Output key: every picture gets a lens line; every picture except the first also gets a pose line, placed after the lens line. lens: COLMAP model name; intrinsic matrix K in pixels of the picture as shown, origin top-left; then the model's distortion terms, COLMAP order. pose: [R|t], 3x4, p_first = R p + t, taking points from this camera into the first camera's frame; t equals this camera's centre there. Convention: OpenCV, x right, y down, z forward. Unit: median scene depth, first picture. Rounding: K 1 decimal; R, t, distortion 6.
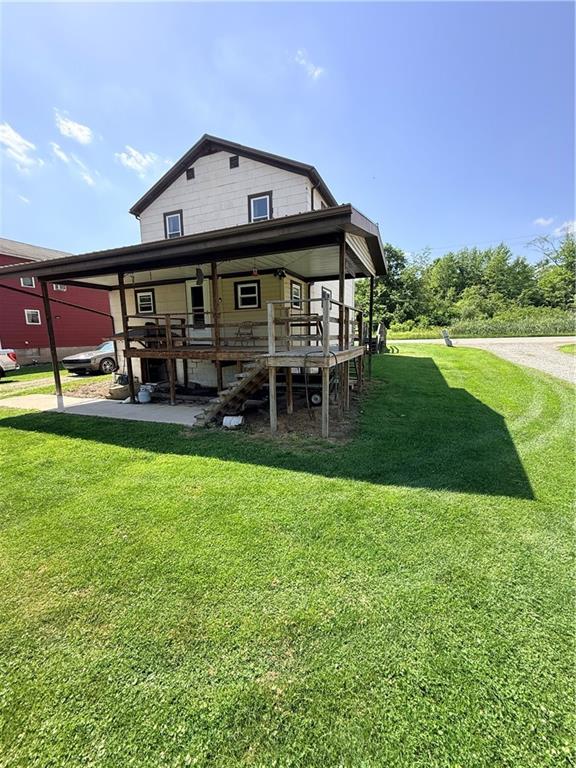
lens RADIAL K [[303.6, 0, 288.0], [0, 303.6, 384.0], [0, 0, 1]] dist [-0.000854, -0.000305]
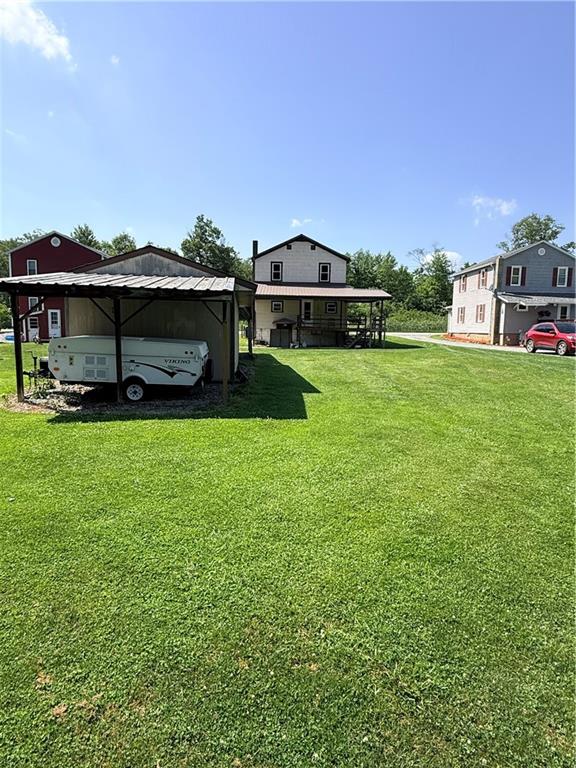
lens RADIAL K [[447.3, 0, 288.0], [0, 447.3, 384.0], [0, 0, 1]] dist [0.004752, 0.000781]
pose [[0.918120, -0.015432, 0.396003, -0.348286], [0.032043, 0.998861, -0.035367, 0.082639], [-0.395006, 0.045161, 0.917568, -0.402347]]
